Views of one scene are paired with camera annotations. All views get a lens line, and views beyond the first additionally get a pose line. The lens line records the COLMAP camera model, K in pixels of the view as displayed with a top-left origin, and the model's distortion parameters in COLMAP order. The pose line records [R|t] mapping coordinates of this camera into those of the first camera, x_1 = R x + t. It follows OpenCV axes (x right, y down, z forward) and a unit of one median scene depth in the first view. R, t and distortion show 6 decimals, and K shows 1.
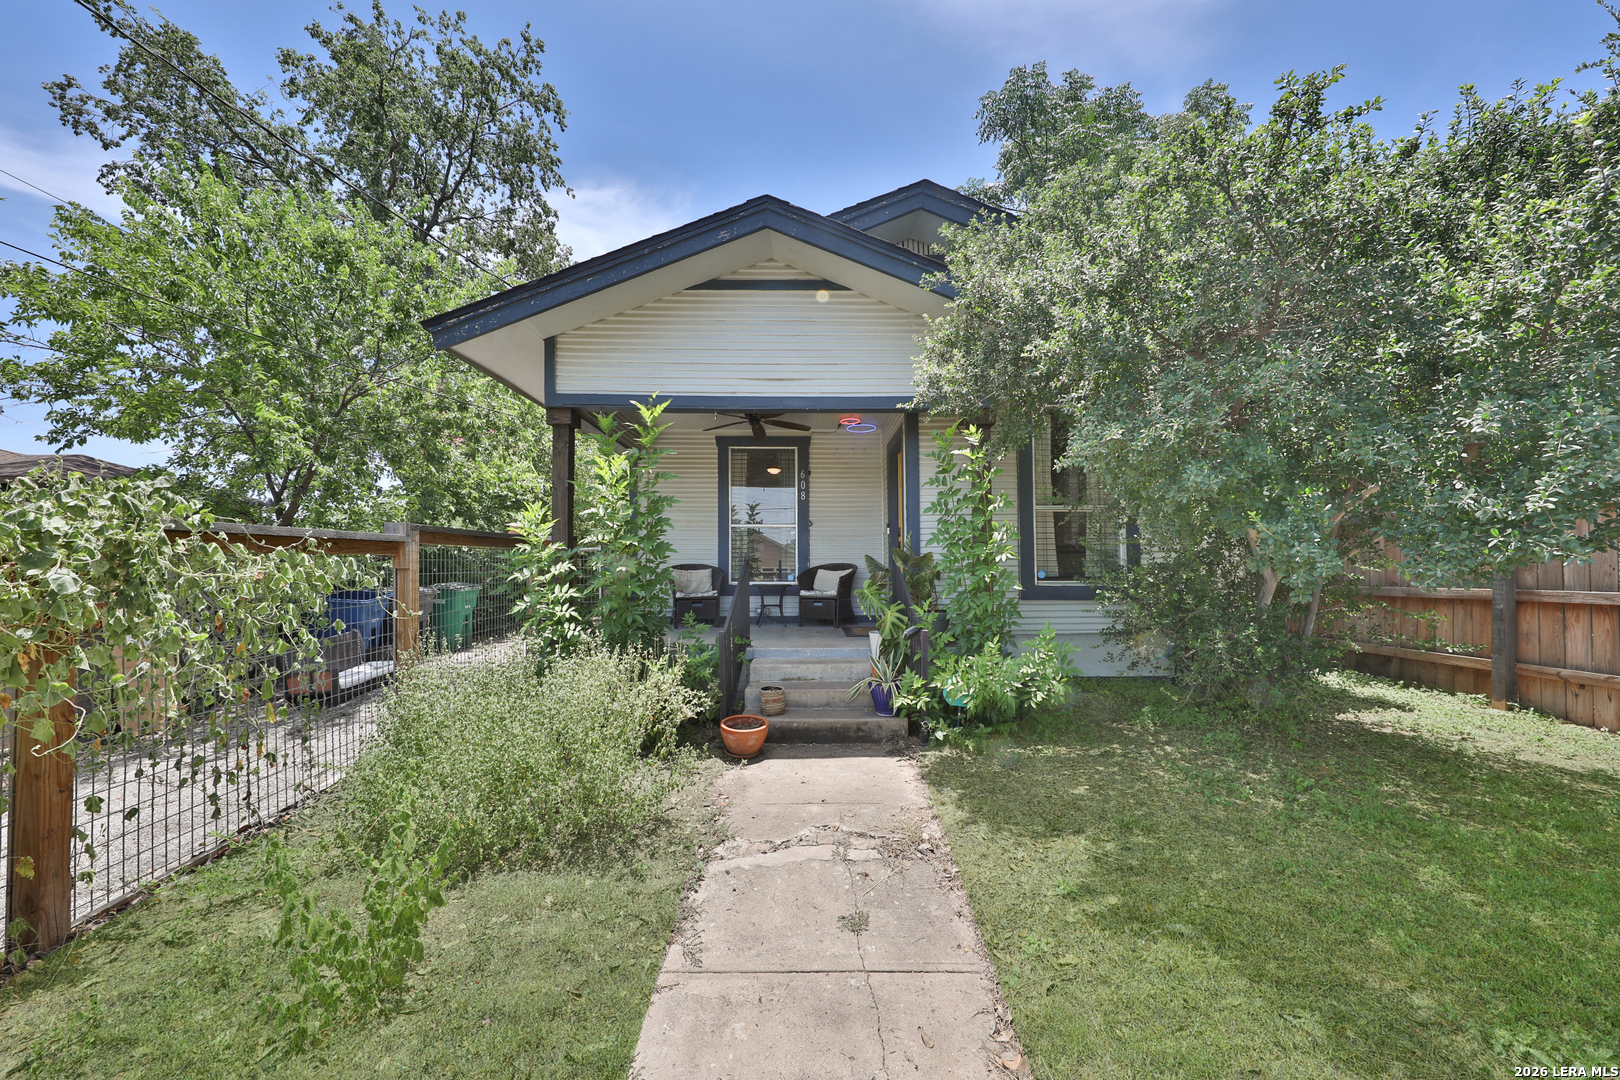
lens RADIAL K [[564.5, 0, 808.2], [0, 564.5, 558.3], [0, 0, 1]] dist [-0.000671, -0.000148]
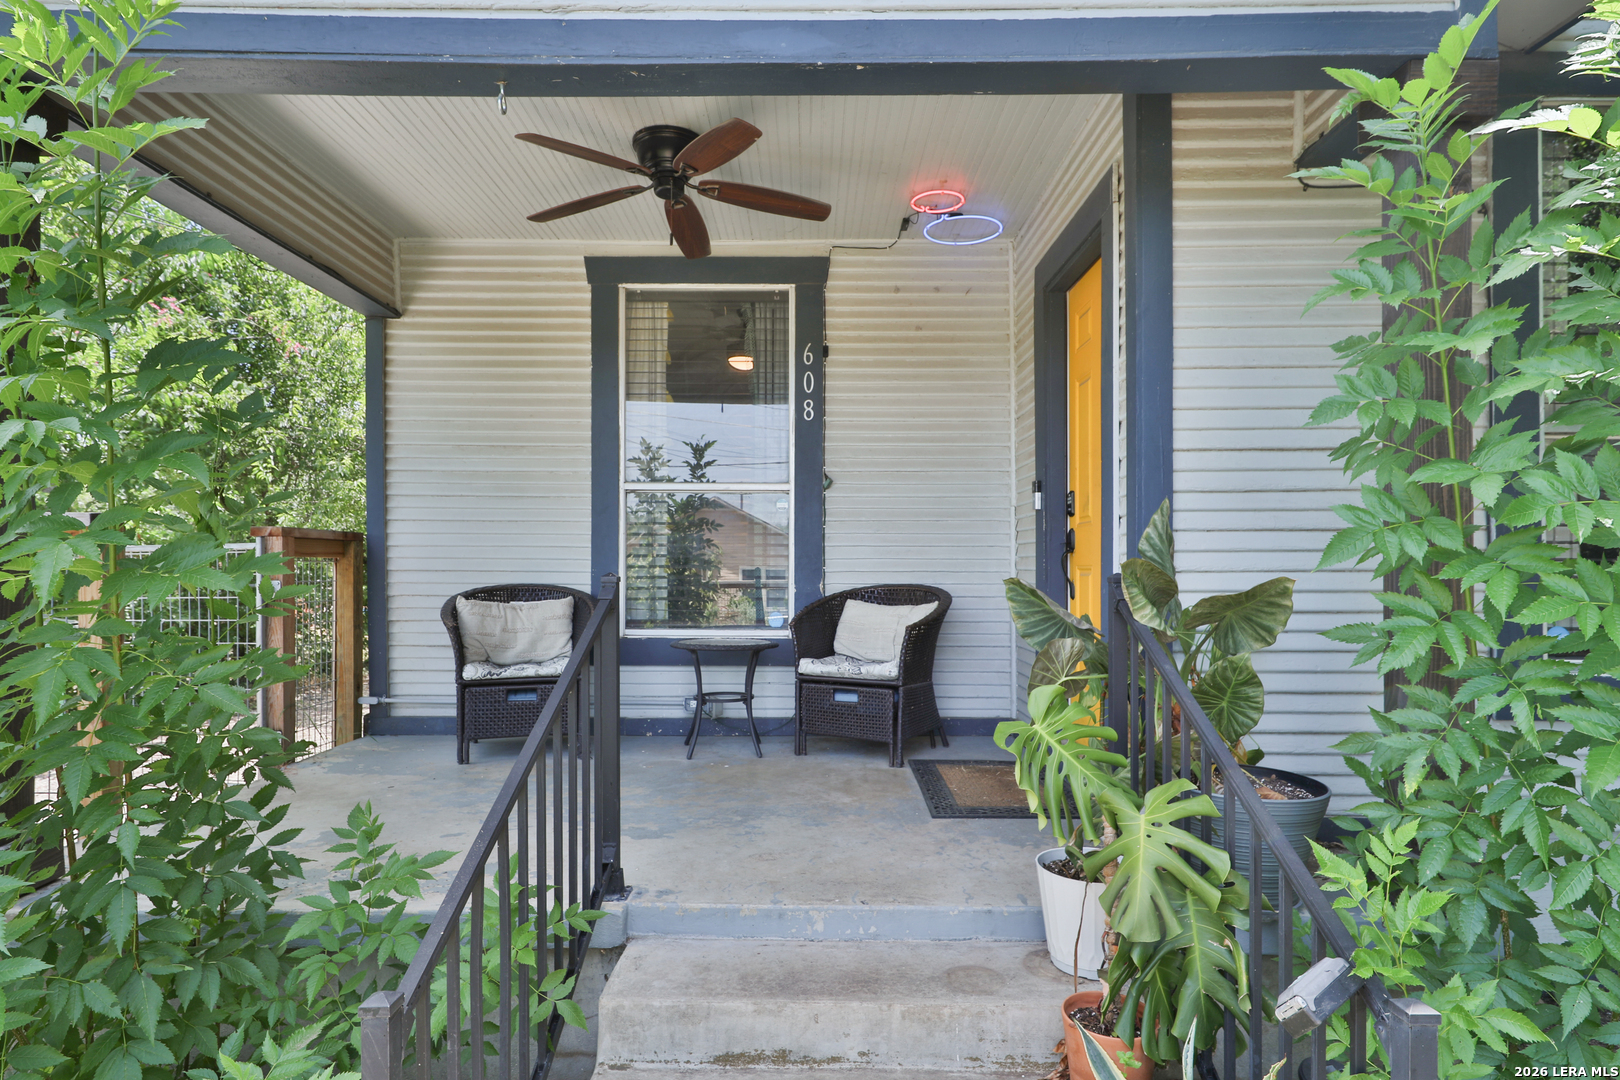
lens RADIAL K [[938.7, 0, 809.3], [0, 938.7, 561.3], [0, 0, 1]] dist [-0.100087, -0.000227]
pose [[0.999909, 0.003313, -0.013109, 0.000957], [-0.003157, 0.999924, 0.011914, -0.020745], [0.013147, -0.011872, 0.999843, 0.507842]]
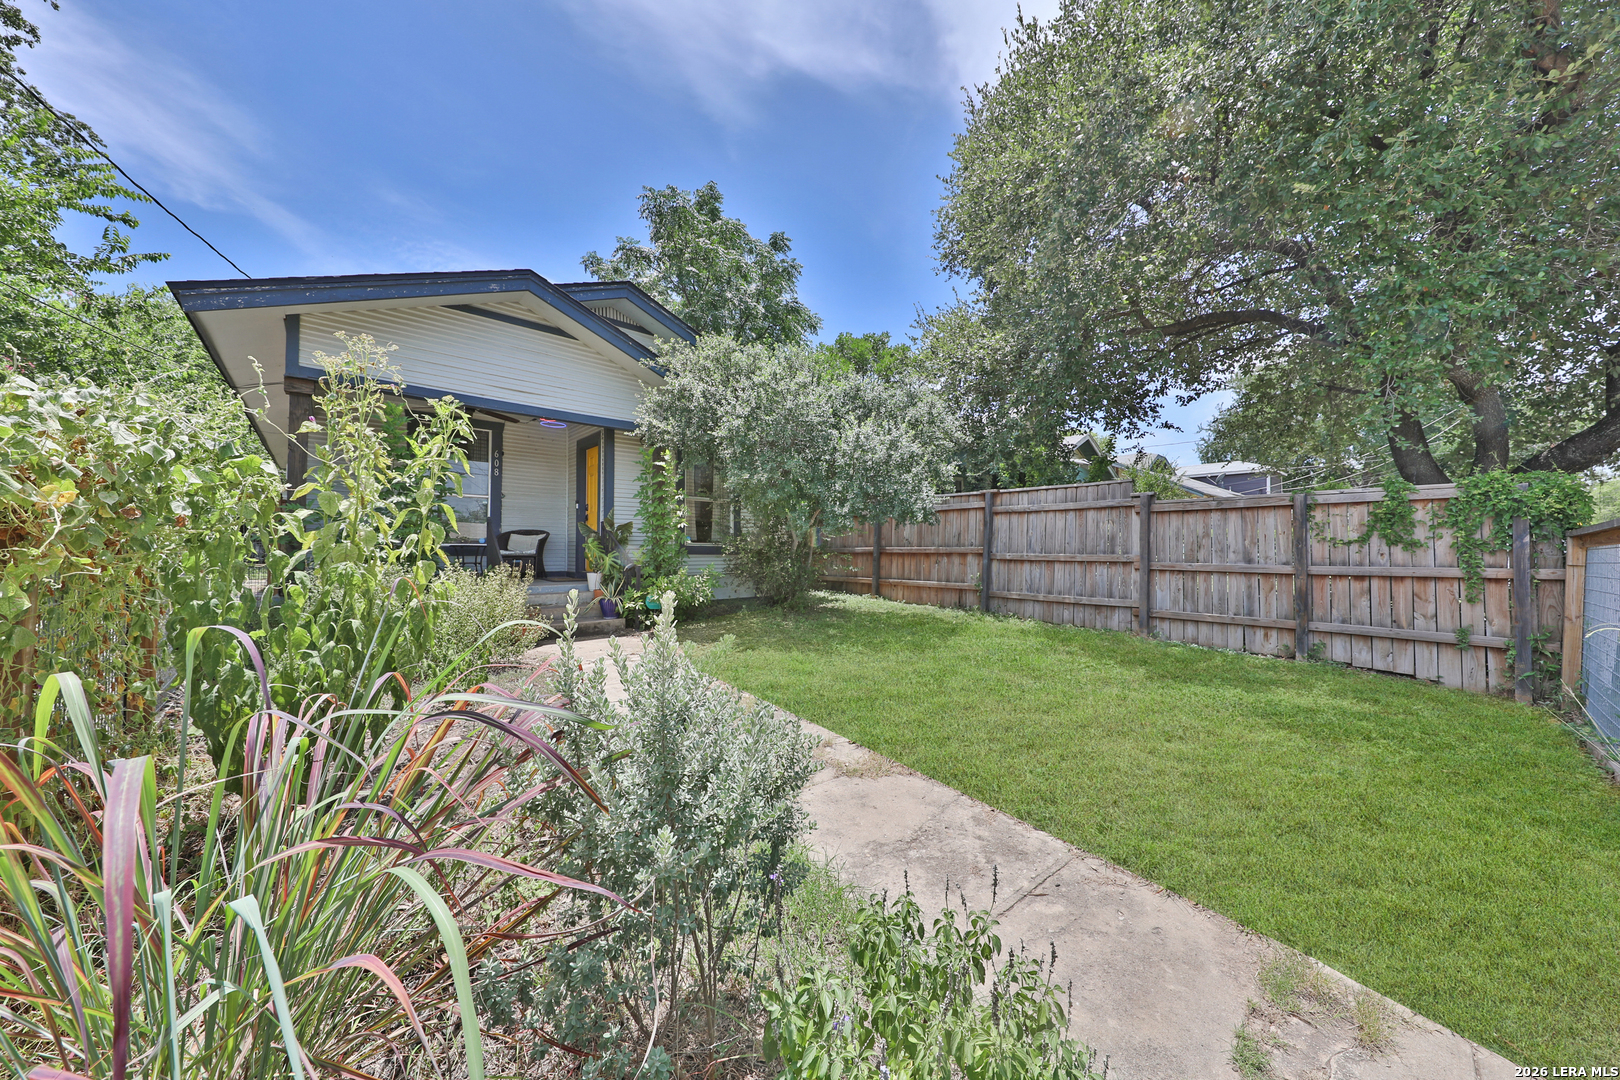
lens RADIAL K [[564.5, 0, 808.2], [0, 564.5, 558.3], [0, 0, 1]] dist [-0.000671, -0.000148]
pose [[0.773759, -0.000630, 0.633480, -0.367073], [-0.022086, 0.999365, 0.027970, 0.033590], [-0.633095, -0.035633, 0.773253, -0.503327]]
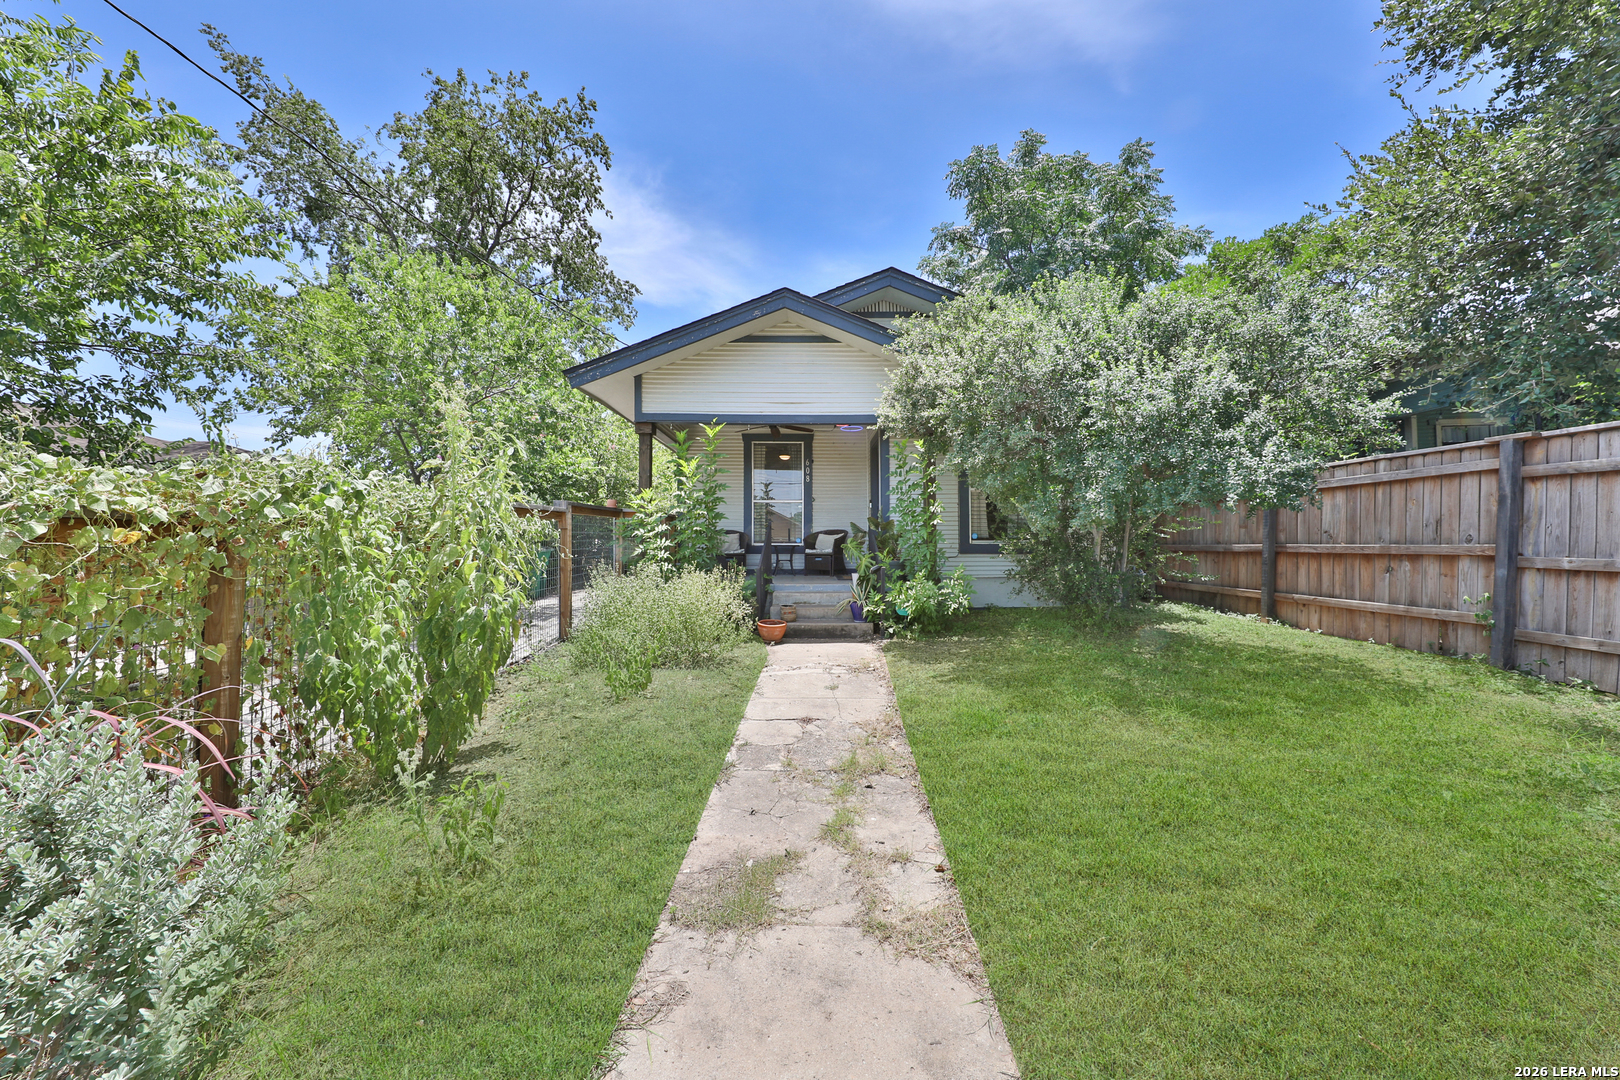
lens RADIAL K [[561.0, 0, 796.9], [0, 561.0, 540.2], [0, 0, 1]] dist [0.013205, -0.000125]
pose [[0.999638, 0.003357, -0.026702, 0.001293], [-0.002936, 0.999871, 0.015802, 0.019101], [0.026751, -0.015718, 0.999519, -0.461789]]
